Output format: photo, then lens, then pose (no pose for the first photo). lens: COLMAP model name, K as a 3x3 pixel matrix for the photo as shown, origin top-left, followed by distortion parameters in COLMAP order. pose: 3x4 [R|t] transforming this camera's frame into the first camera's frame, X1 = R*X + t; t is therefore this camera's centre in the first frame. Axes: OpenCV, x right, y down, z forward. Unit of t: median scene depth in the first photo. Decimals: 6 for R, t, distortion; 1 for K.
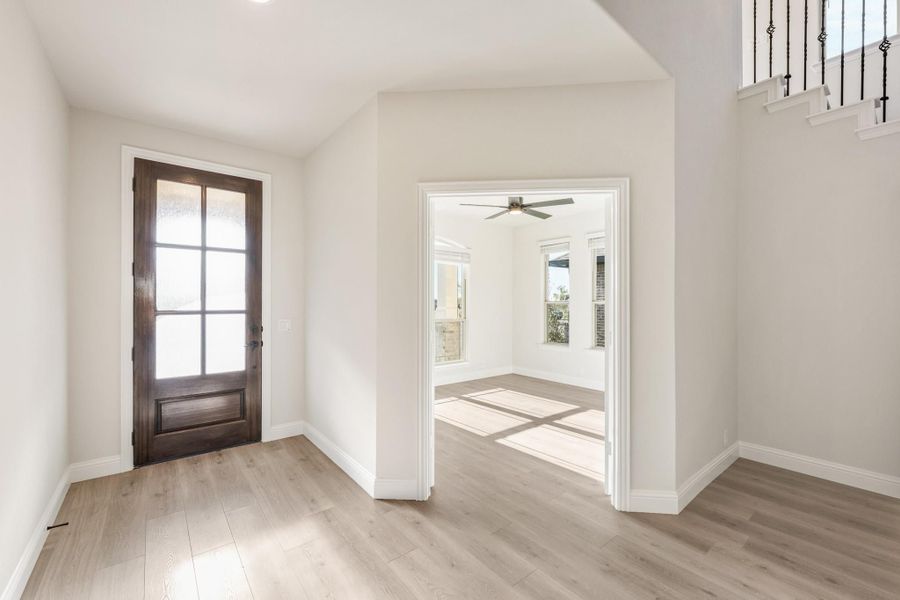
lens RADIAL K [[369.6, 0, 450.3], [0, 369.6, 302.7], [0, 0, 1]] dist [-0.001009, -0.000187]
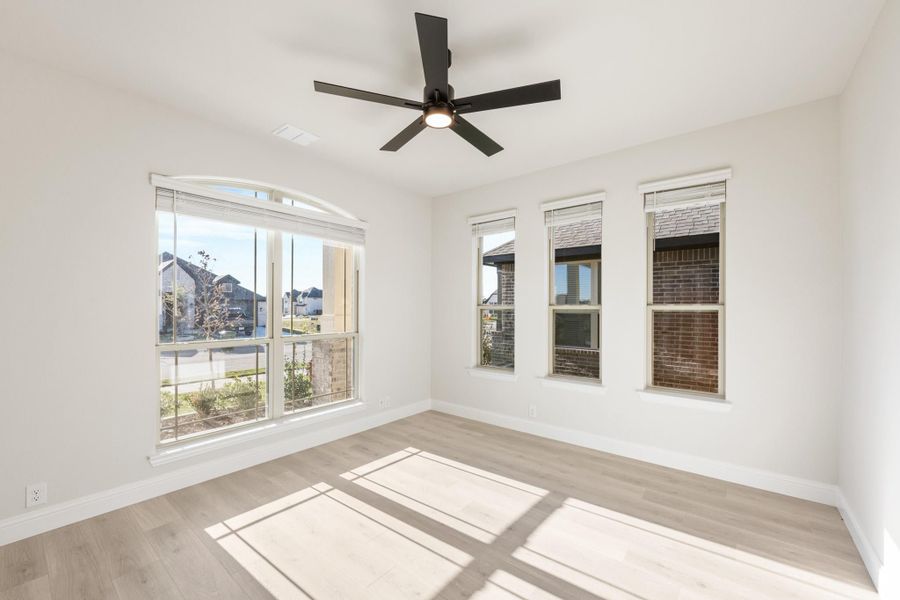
lens RADIAL K [[369.6, 0, 450.3], [0, 369.6, 302.7], [0, 0, 1]] dist [-0.001009, -0.000187]
pose [[0.976310, 0.003116, 0.216354, 0.065686], [-0.000885, 0.999945, -0.010411, -0.002270], [-0.216375, 0.009973, 0.976259, 0.386985]]
